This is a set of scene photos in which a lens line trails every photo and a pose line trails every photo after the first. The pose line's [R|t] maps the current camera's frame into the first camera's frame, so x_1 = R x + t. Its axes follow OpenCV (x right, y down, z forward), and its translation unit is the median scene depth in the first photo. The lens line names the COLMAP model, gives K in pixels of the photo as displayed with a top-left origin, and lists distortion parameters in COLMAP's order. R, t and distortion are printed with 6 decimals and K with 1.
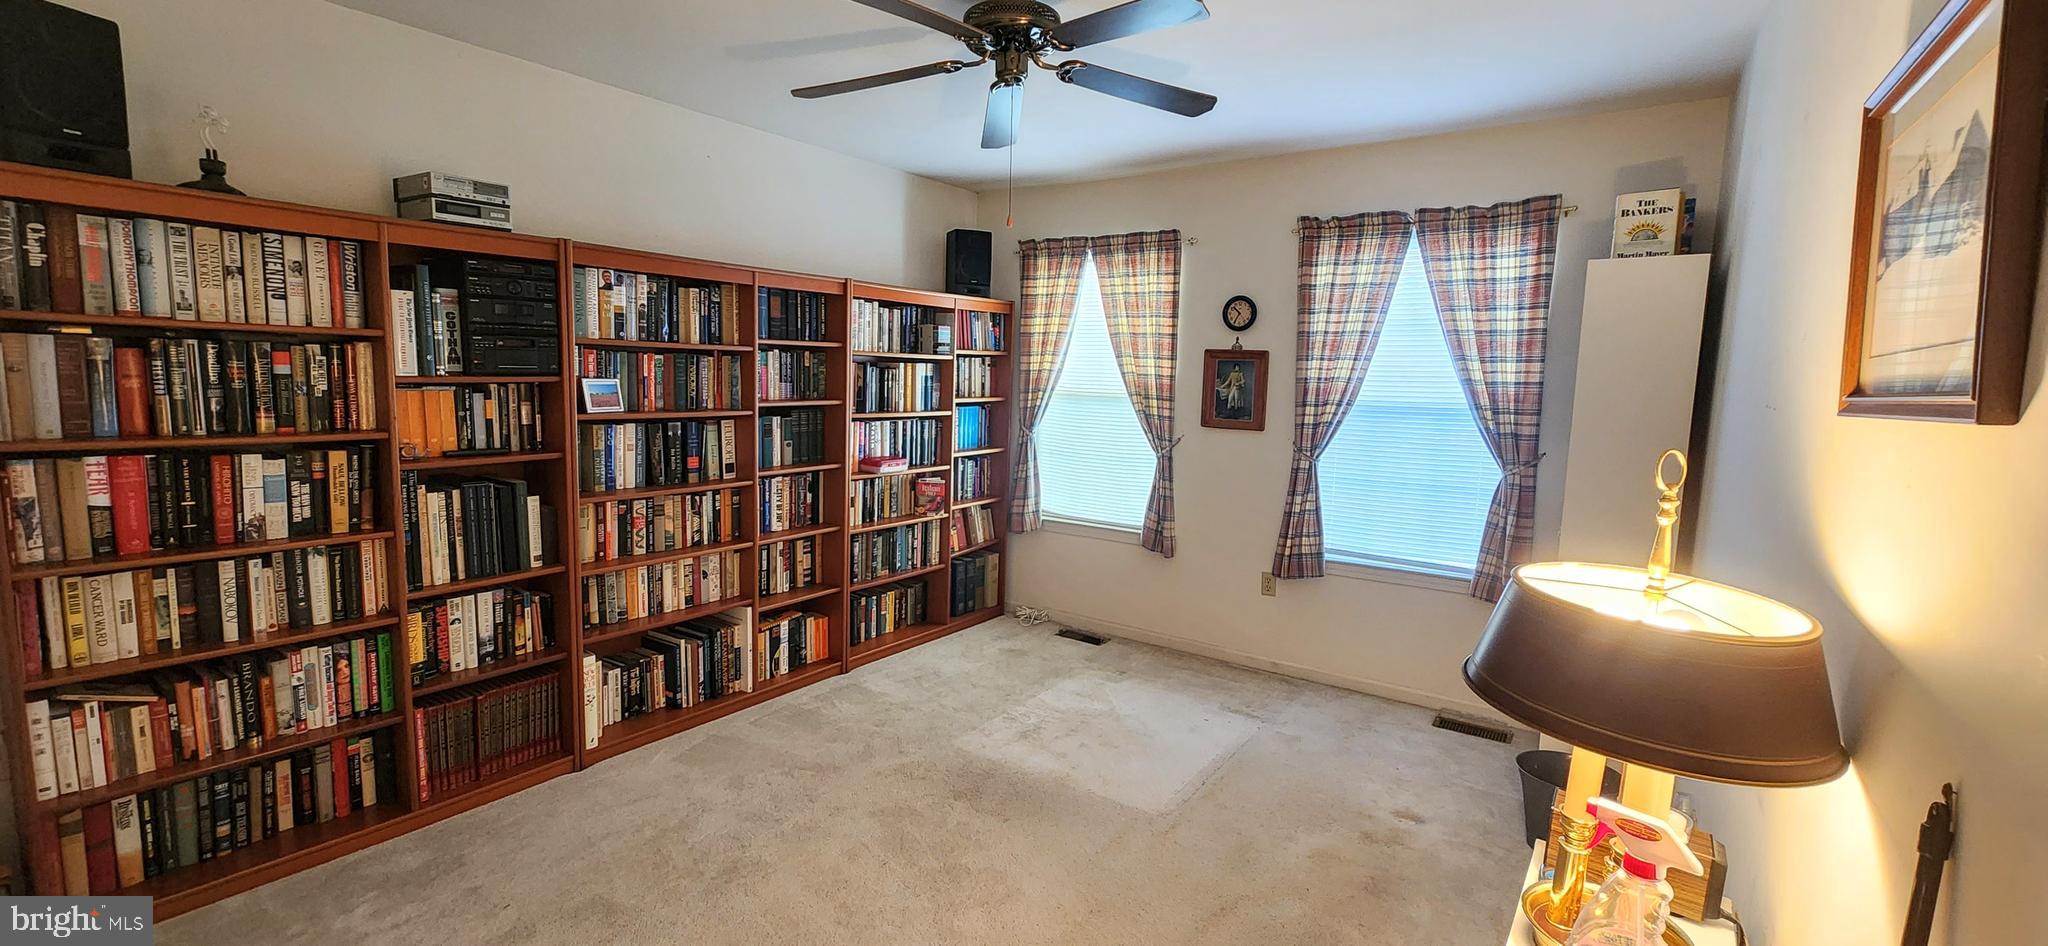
lens RADIAL K [[833.1, 0, 1024.7], [0, 833.1, 473.9], [0, 0, 1]] dist [0.001397, 0.000038]
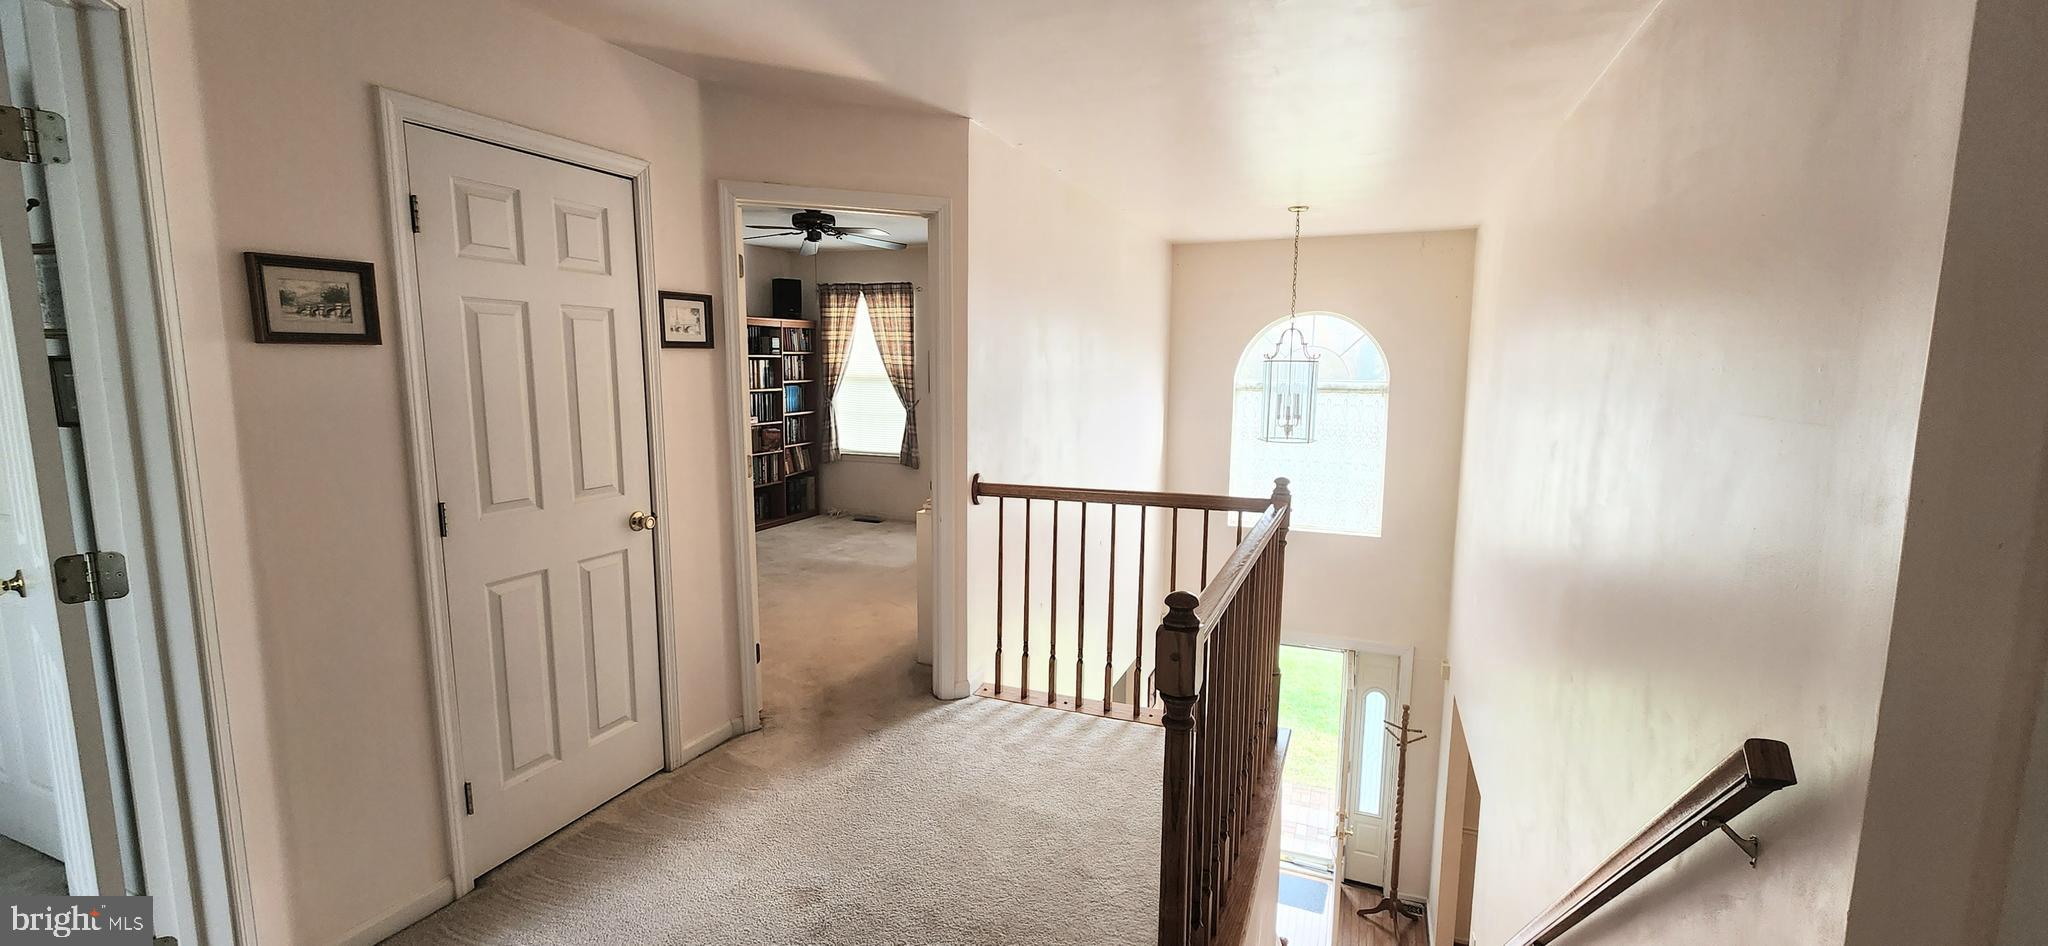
lens RADIAL K [[833.1, 0, 1033.9], [0, 833.1, 474.1], [0, 0, 1]] dist [0.001397, 0.000038]
pose [[0.970068, -0.048817, 0.237876, -0.003047], [0.043799, 0.998693, 0.026339, 0.074194], [-0.238851, -0.015132, 0.970938, -0.743710]]
